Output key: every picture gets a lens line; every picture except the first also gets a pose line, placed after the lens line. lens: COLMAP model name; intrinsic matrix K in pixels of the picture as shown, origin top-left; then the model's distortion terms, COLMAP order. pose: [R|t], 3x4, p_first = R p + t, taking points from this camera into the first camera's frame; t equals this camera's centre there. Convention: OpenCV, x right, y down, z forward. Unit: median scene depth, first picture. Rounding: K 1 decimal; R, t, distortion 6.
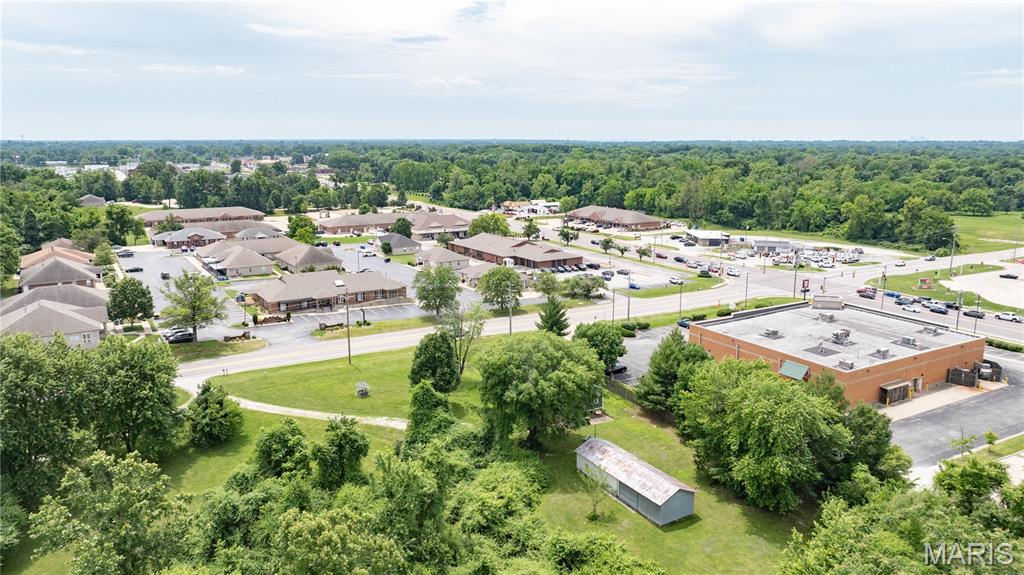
lens RADIAL K [[724.4, 0, 515.3], [0, 724.4, 284.0], [0, 0, 1]] dist [-0.011686, 0.000434]
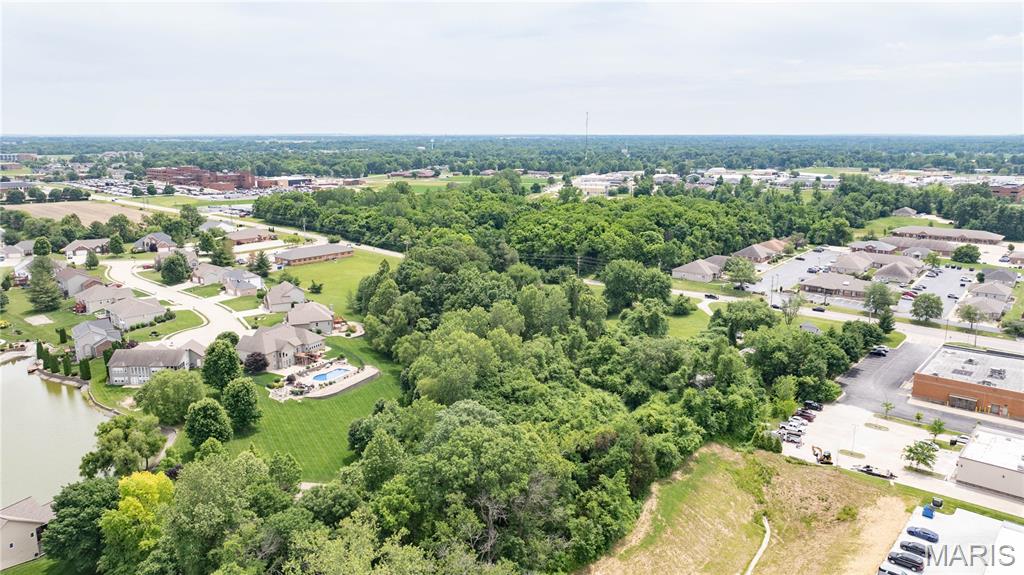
lens RADIAL K [[724.4, 0, 515.3], [0, 724.4, 284.0], [0, 0, 1]] dist [-0.011686, 0.000434]
pose [[0.334141, 0.195941, -0.921931, 0.588602], [-0.185054, 0.972752, 0.139672, -0.051696], [0.924178, 0.123937, 0.361296, -0.186355]]
